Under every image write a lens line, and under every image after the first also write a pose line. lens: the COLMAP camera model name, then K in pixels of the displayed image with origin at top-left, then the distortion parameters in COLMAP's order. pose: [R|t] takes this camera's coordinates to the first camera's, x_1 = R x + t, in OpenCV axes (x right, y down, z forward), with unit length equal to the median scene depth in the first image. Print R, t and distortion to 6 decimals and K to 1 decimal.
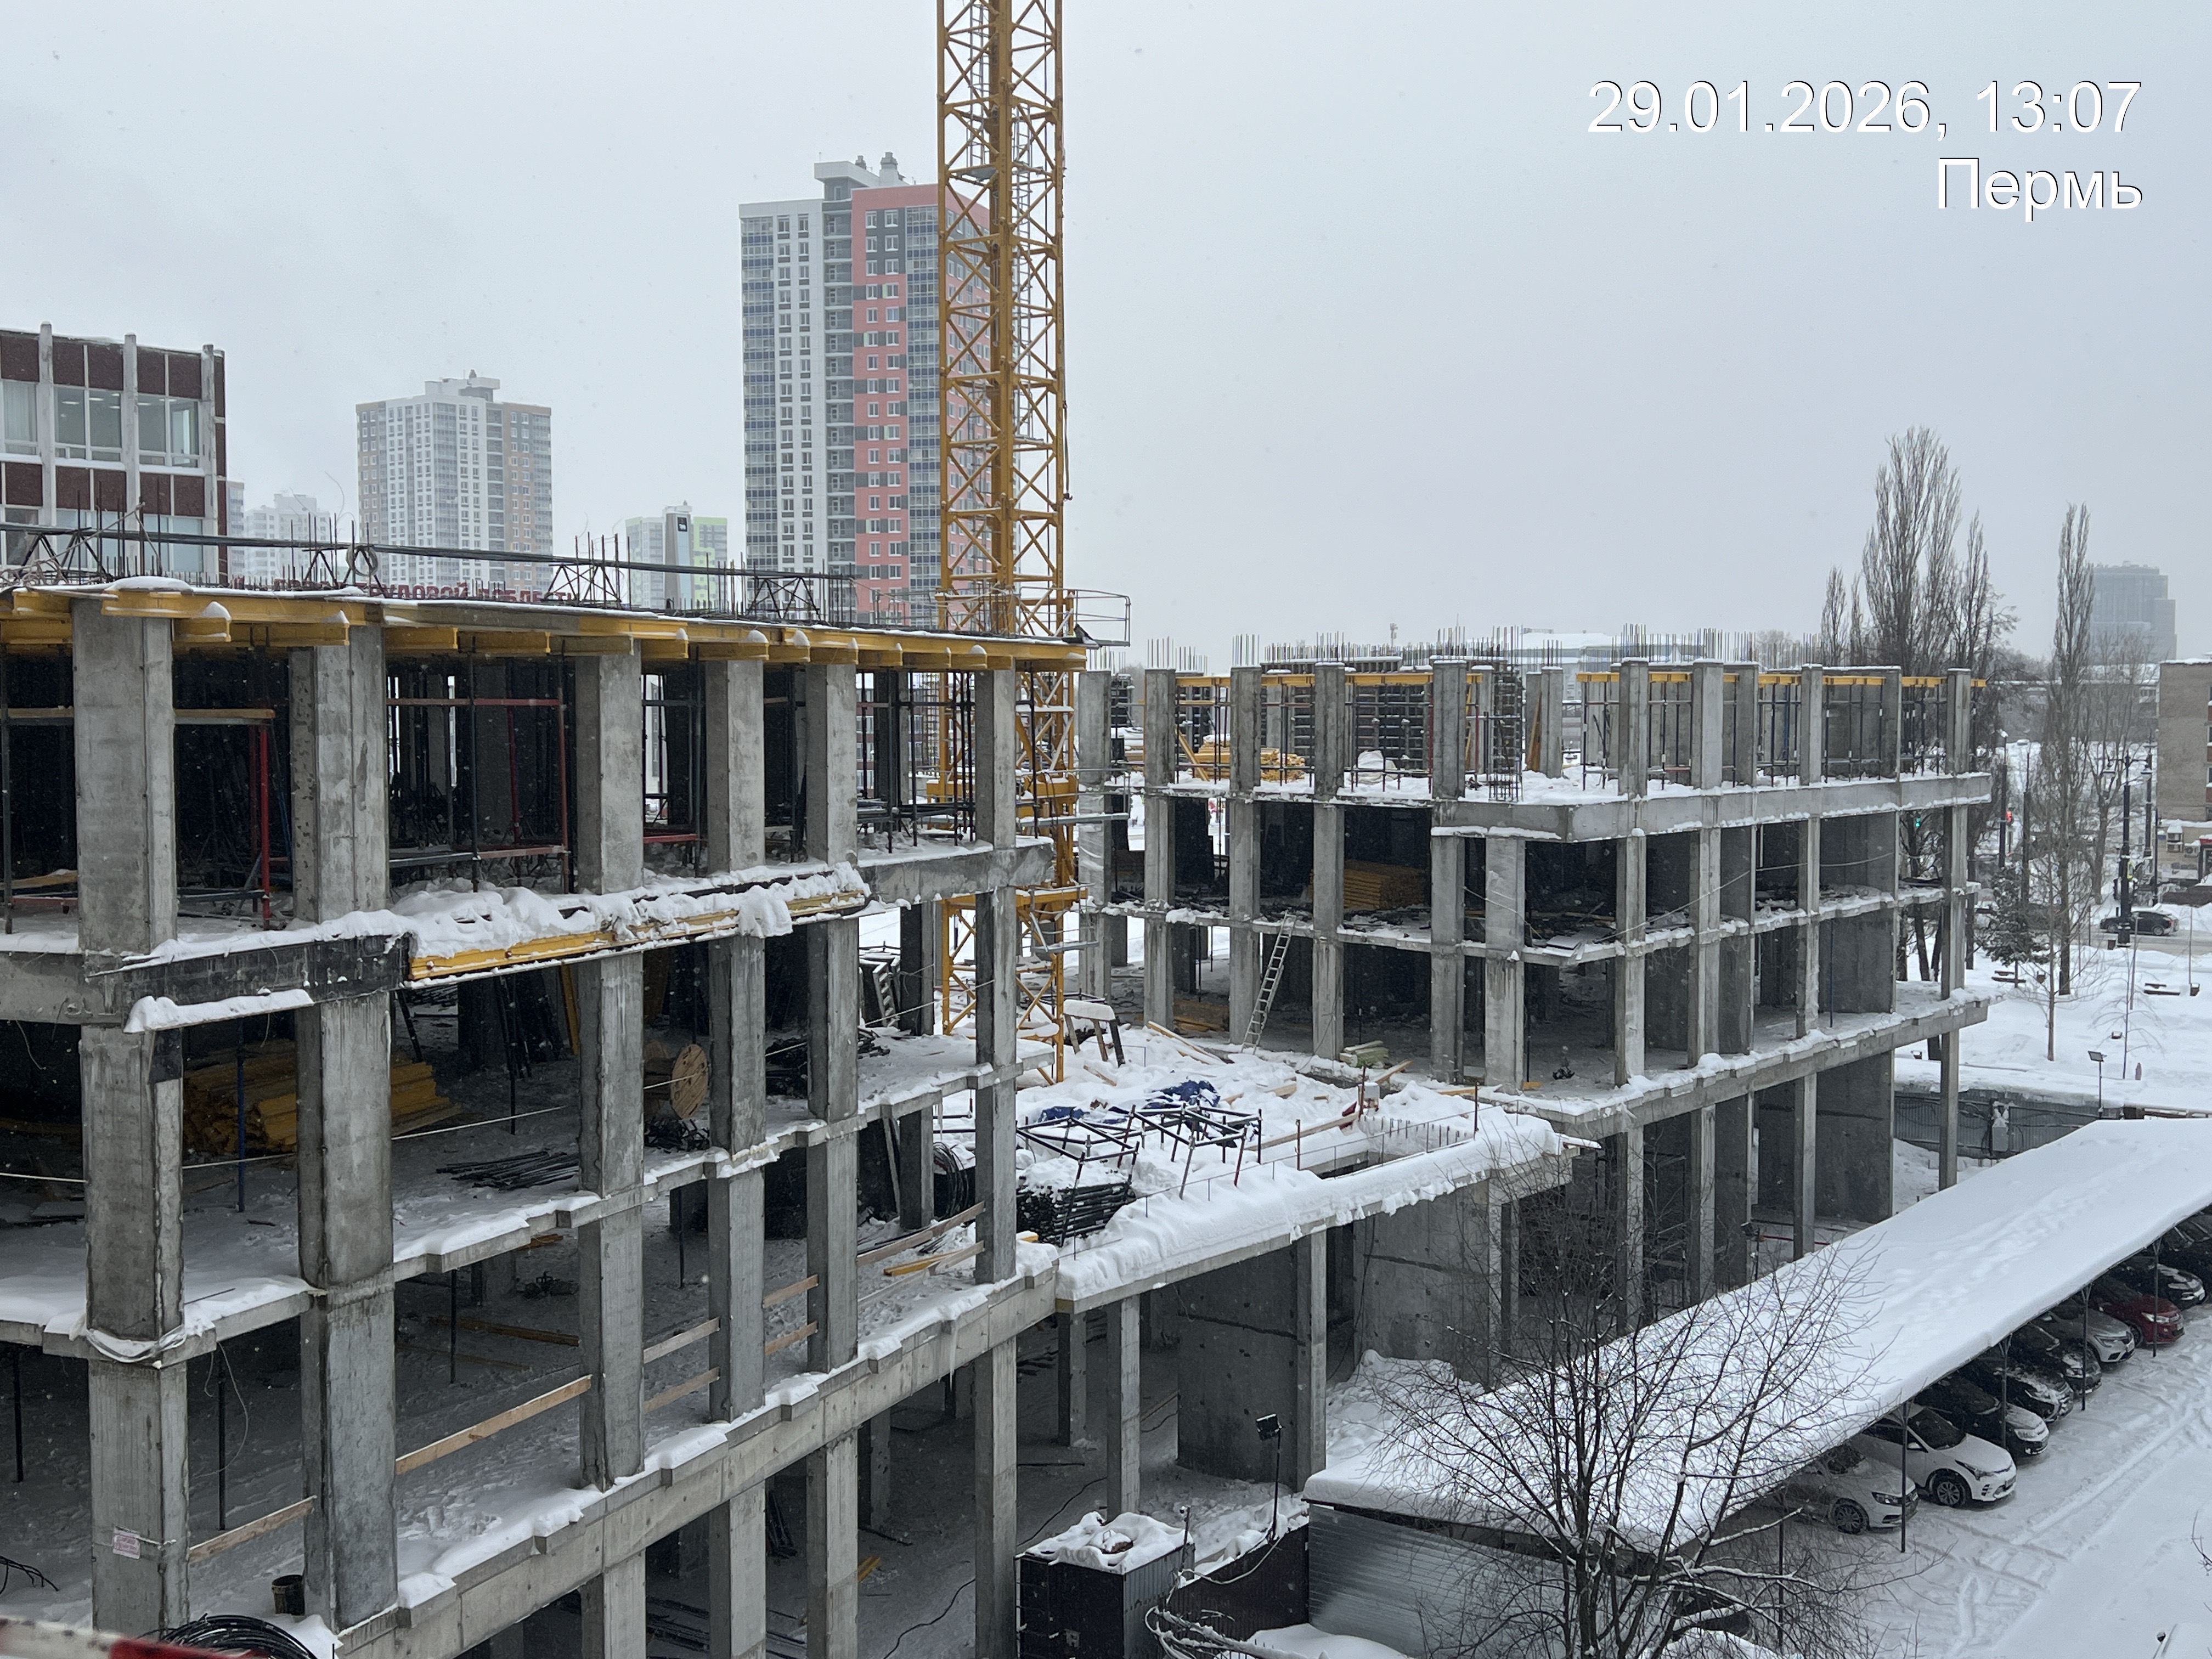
lens RADIAL K [[2429.0, 0, 1101.9], [0, 2429.0, 840.3], [0, 0, 1]] dist [0.051924, 0.000000]
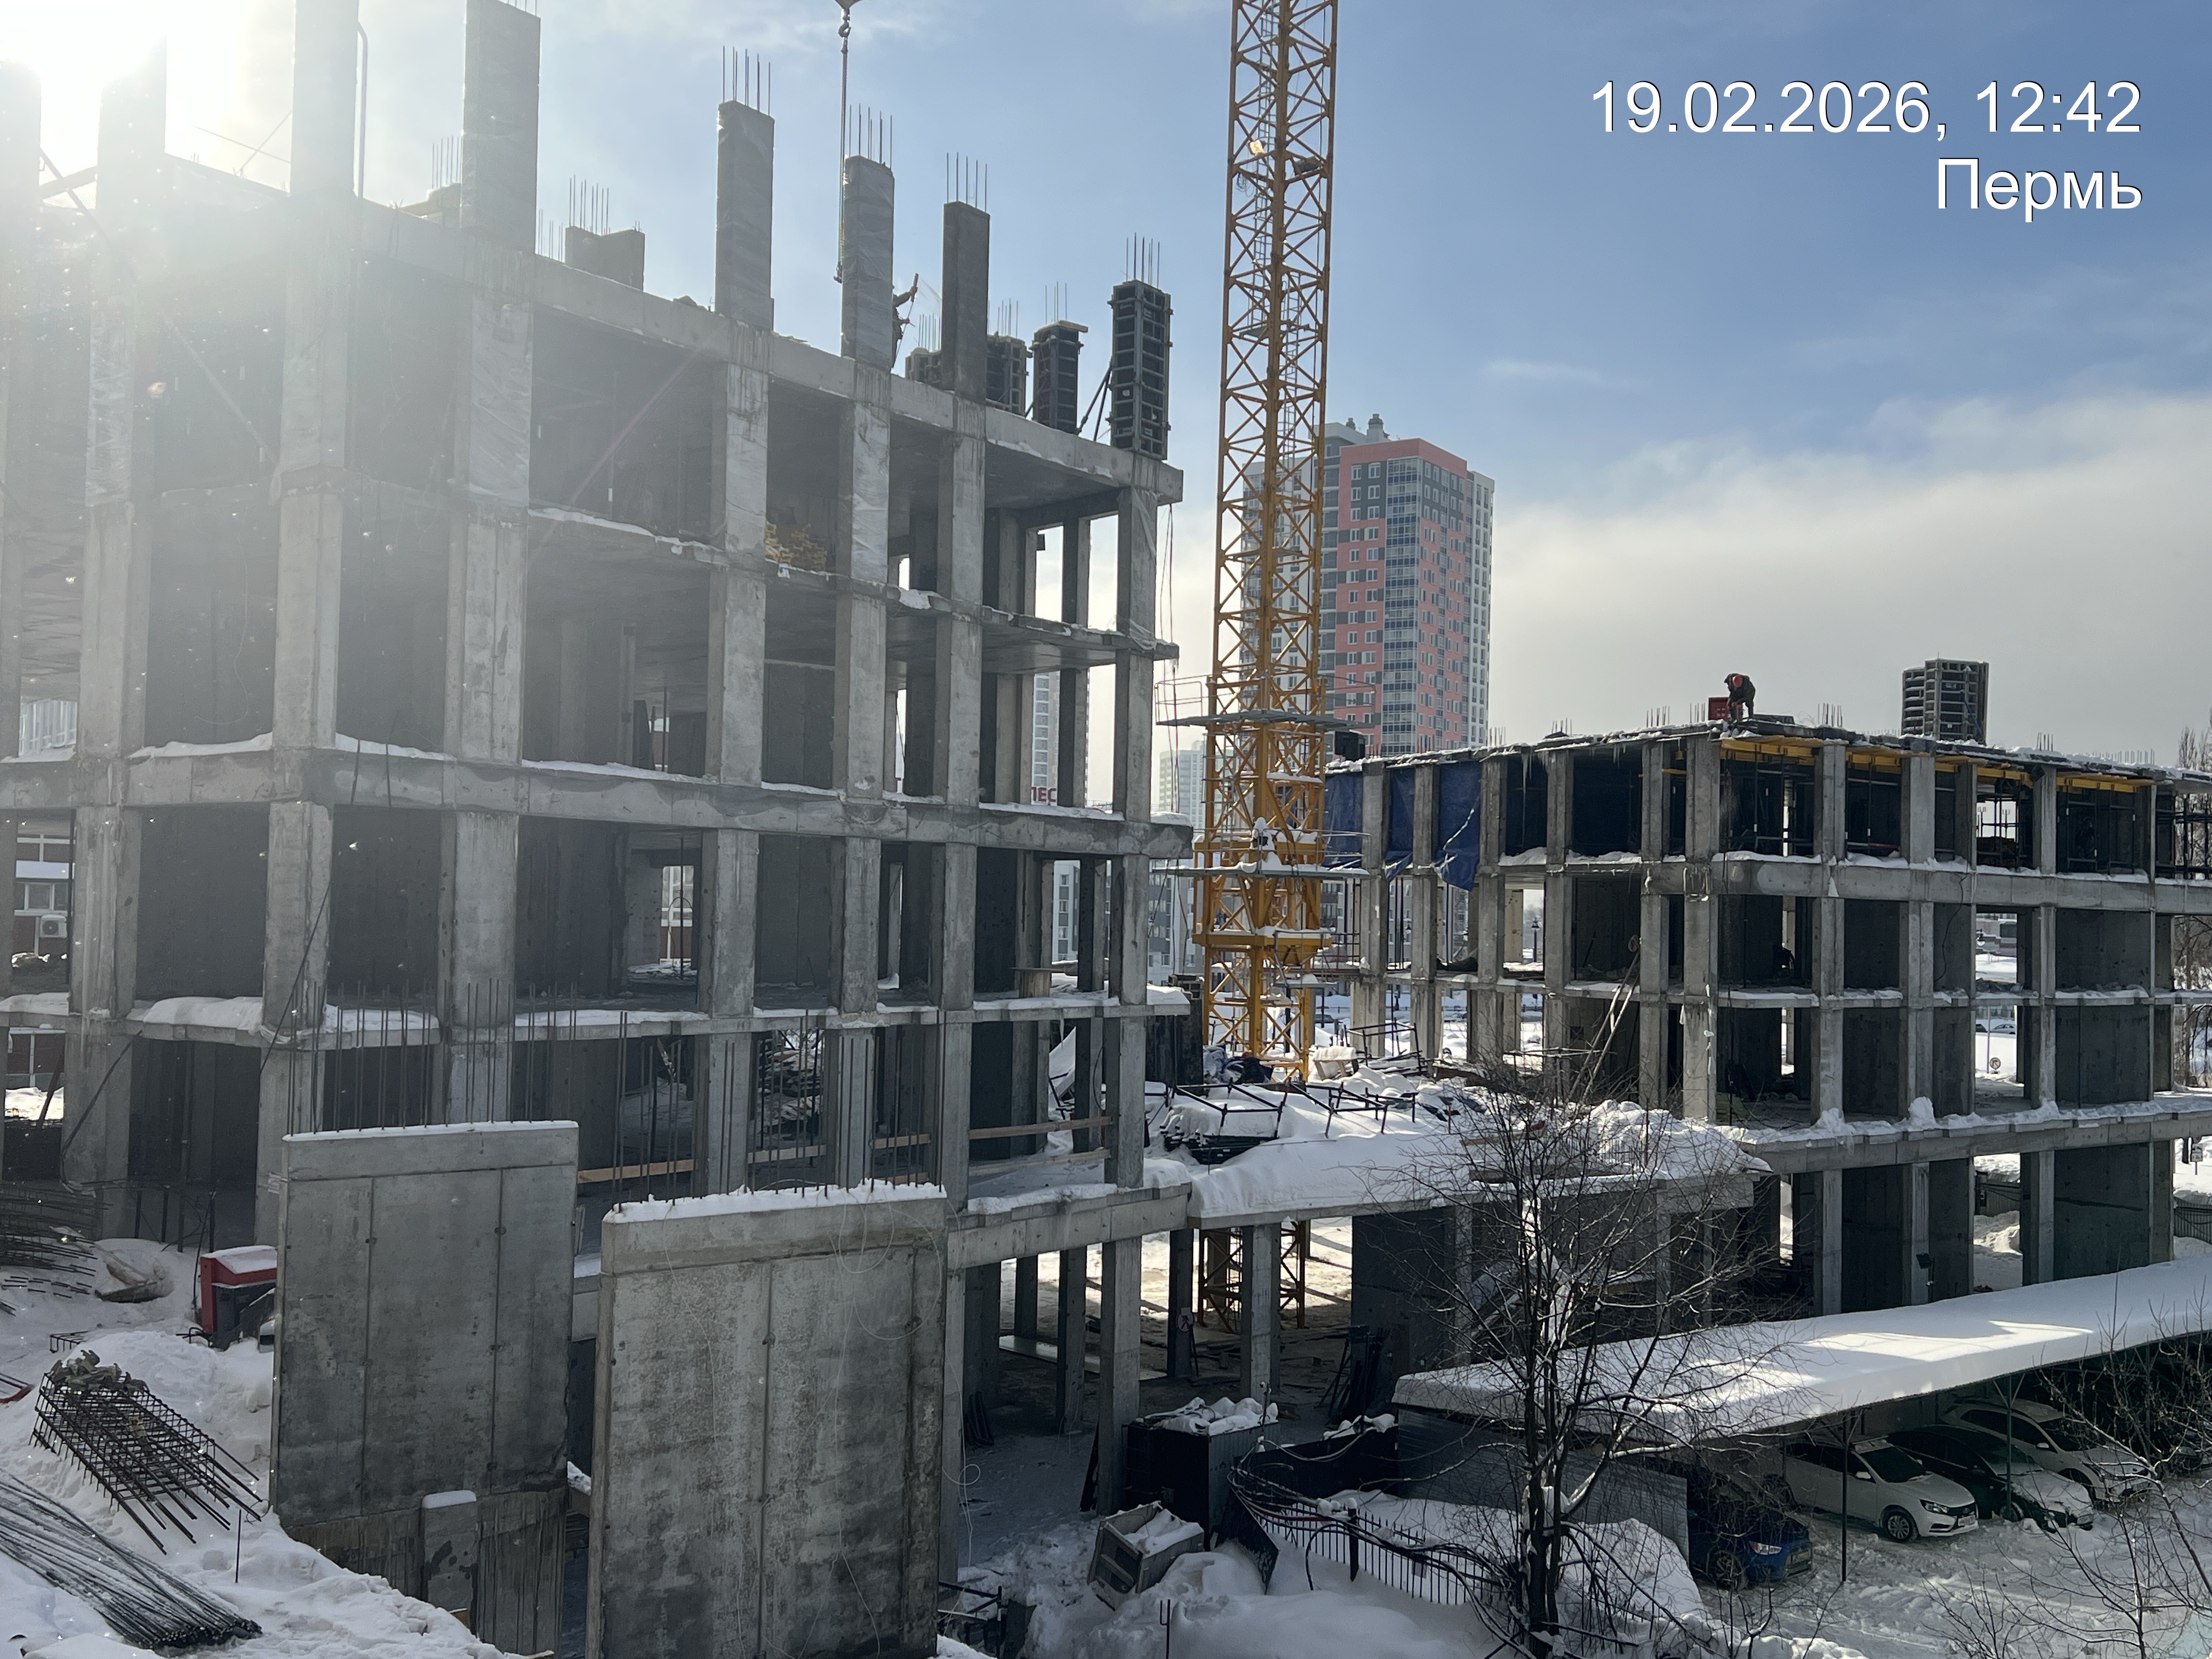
lens RADIAL K [[2220.3, 0, 1092.6], [0, 2220.3, 852.5], [0, 0, 1]] dist [0.066165, 0.000000]
pose [[0.973886, 0.014617, -0.226565, 0.119470], [-0.035076, 0.995631, -0.086541, 0.073341], [0.224310, 0.092228, 0.970144, -0.043624]]
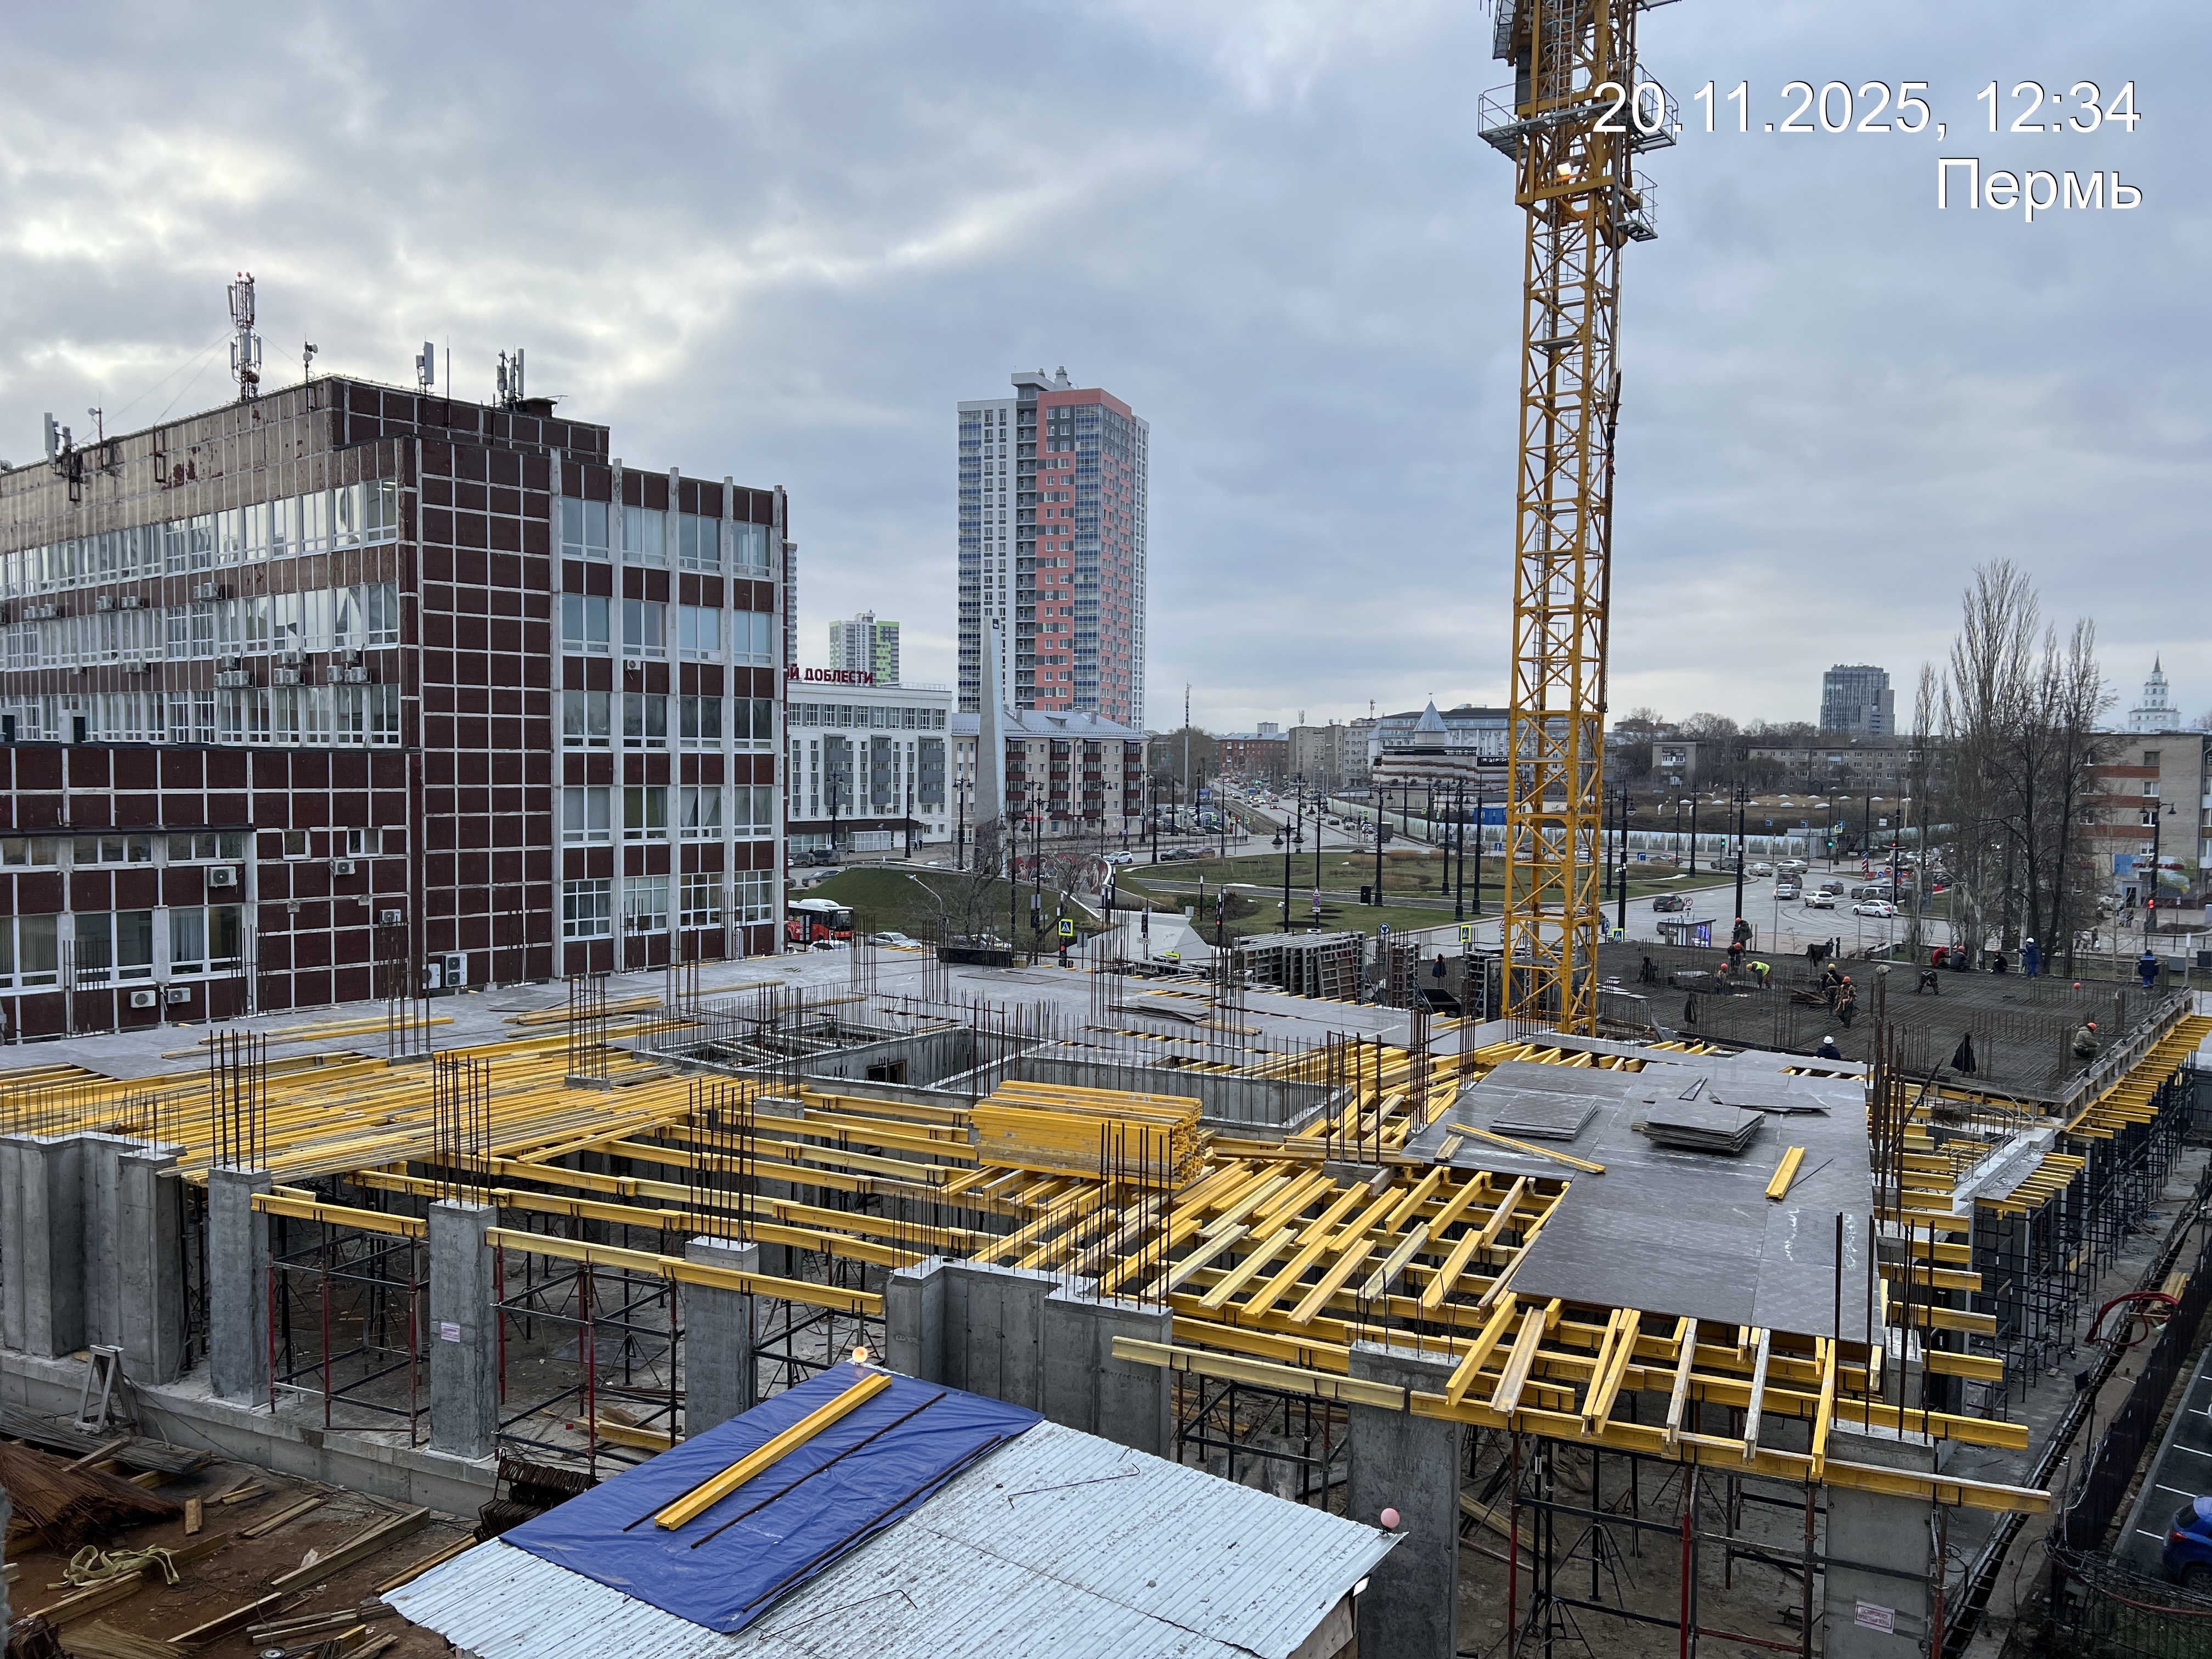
lens RADIAL K [[1667.6, 0, 1112.2], [0, 1667.6, 842.0], [0, 0, 1]] dist [0.039890, -0.003937]
pose [[0.999896, 0.012524, -0.007181, -0.259109], [-0.012543, 0.999918, -0.002661, -0.006753], [0.007147, 0.002751, 0.999971, 0.116202]]
